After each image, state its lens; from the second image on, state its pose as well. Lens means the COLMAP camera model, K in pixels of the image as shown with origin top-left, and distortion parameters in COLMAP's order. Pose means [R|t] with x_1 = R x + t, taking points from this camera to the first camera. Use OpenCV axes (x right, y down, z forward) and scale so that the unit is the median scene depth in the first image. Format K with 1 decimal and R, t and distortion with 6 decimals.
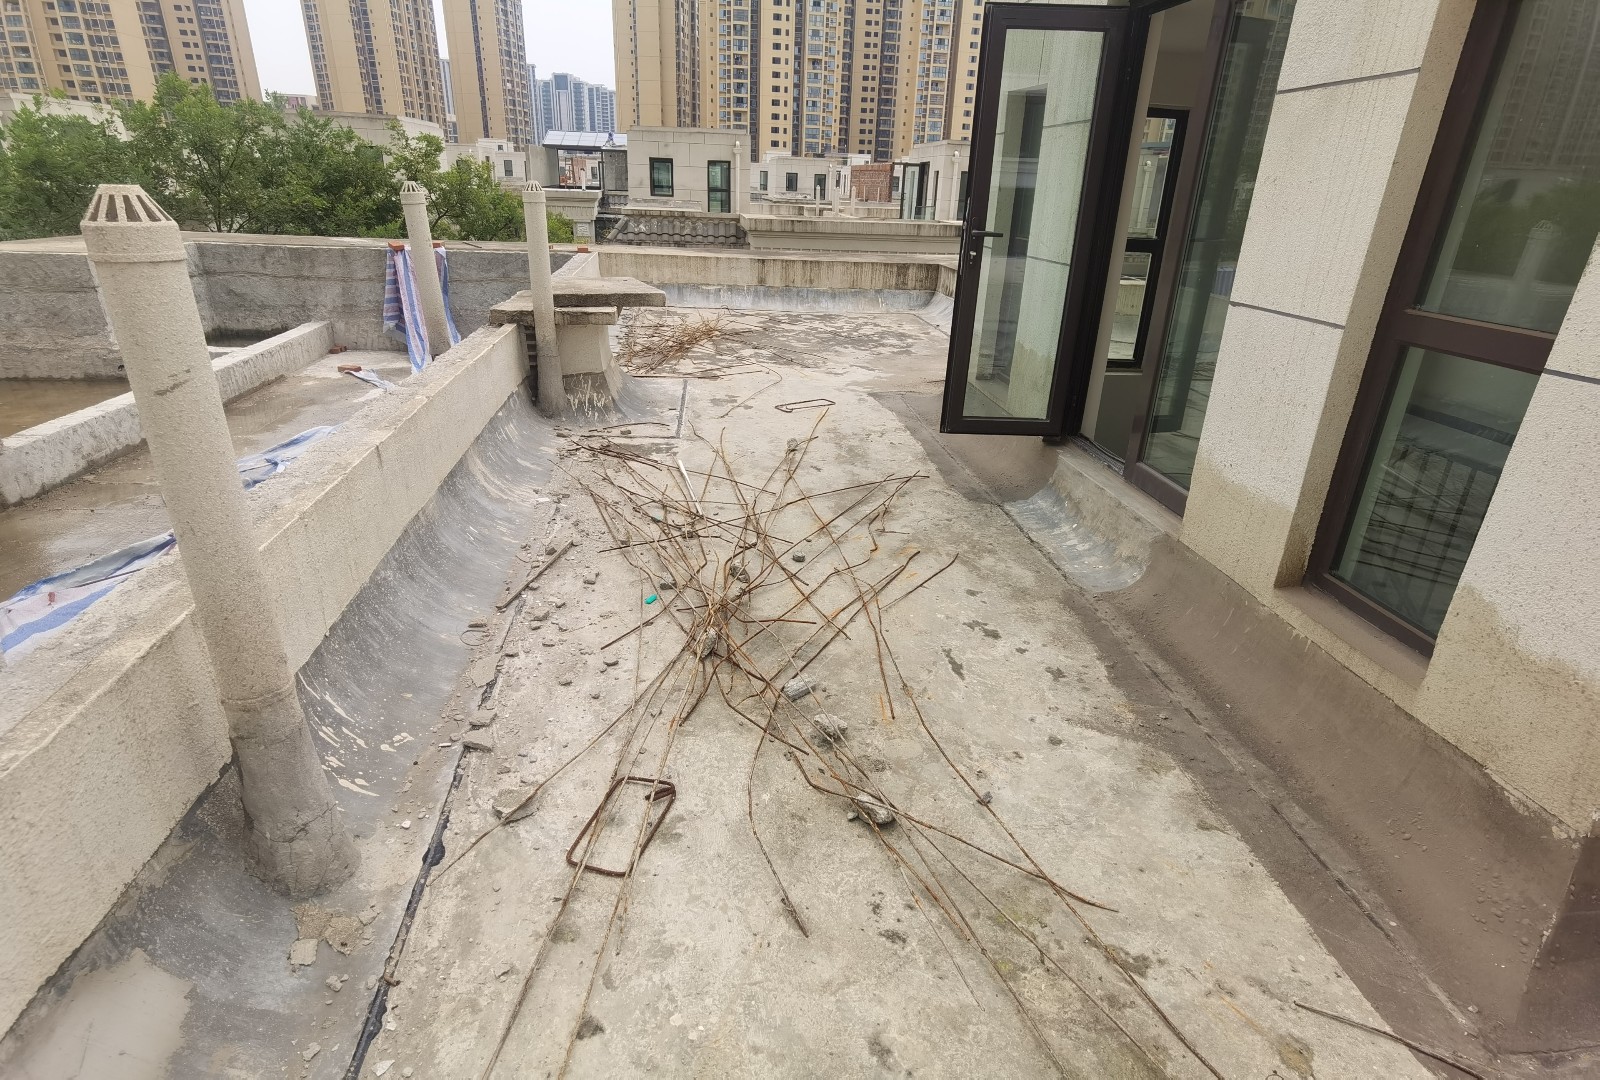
lens RADIAL K [[815.7, 0, 800.2], [0, 815.7, 540.5], [0, 0, 1]] dist [-0.000414, -0.000025]
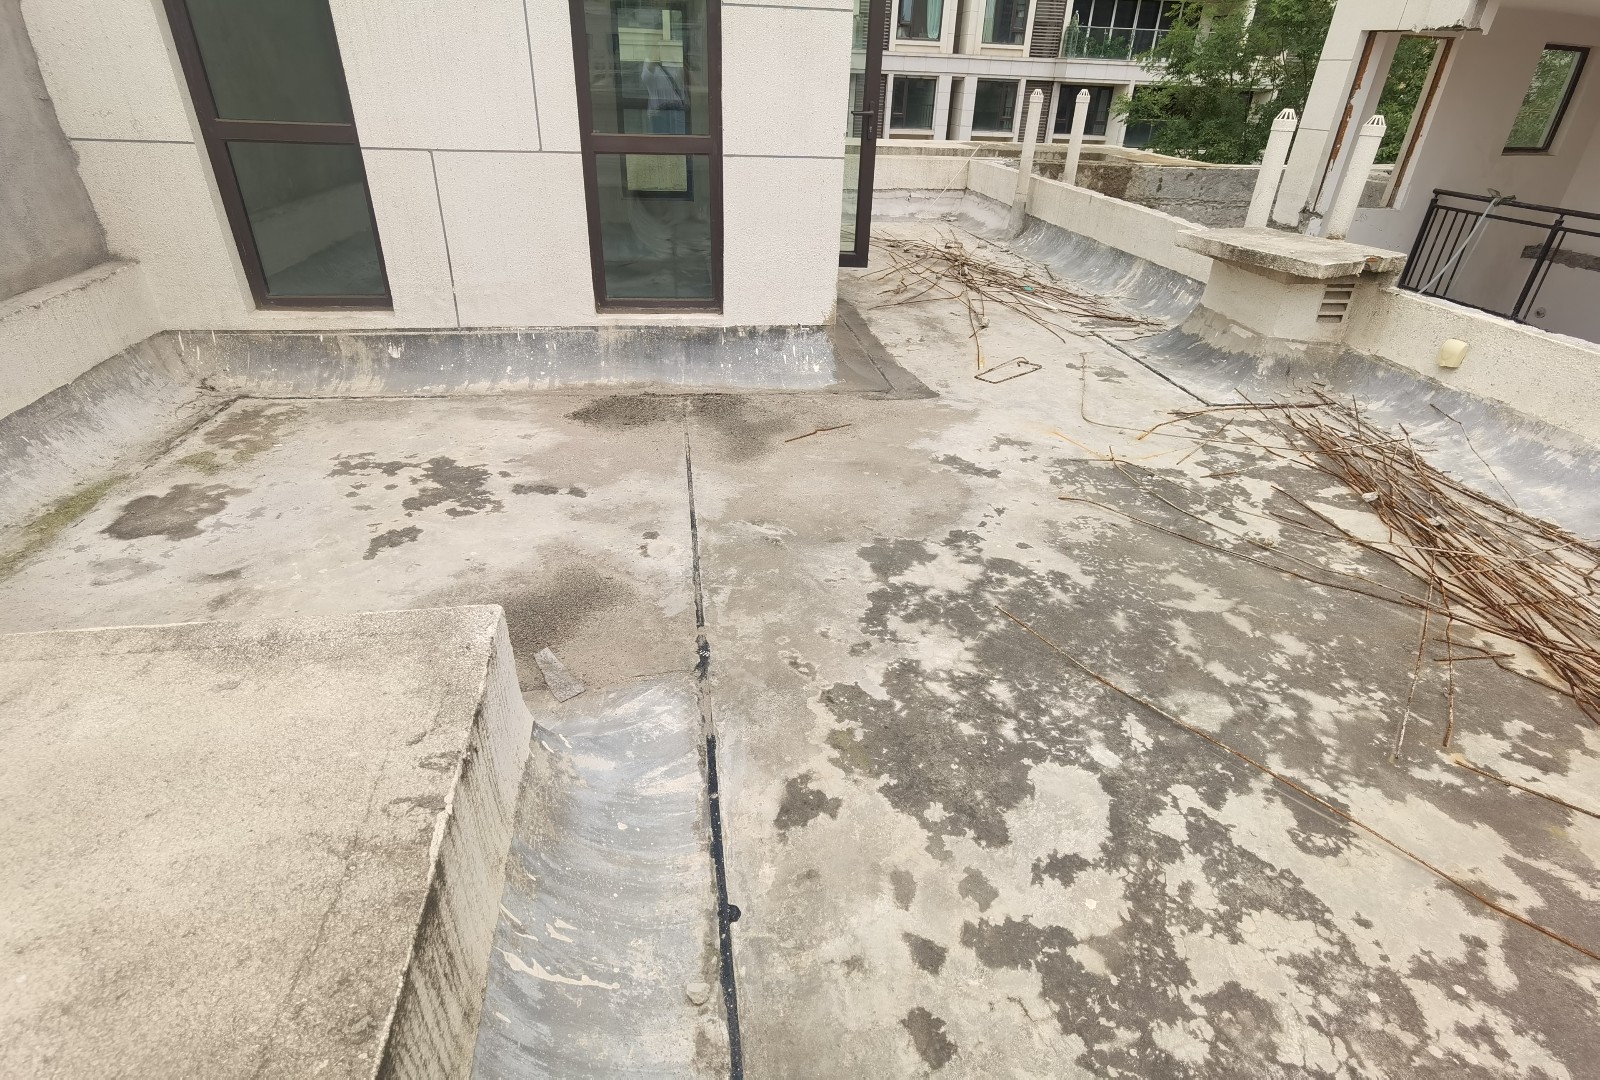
lens RADIAL K [[815.7, 0, 800.9], [0, 815.7, 540.7], [0, 0, 1]] dist [-0.000414, -0.000025]
pose [[-0.997685, -0.046730, -0.049411, 0.290033], [-0.067575, 0.599289, 0.797676, -0.829410], [-0.007664, 0.799168, -0.601059, 1.927889]]
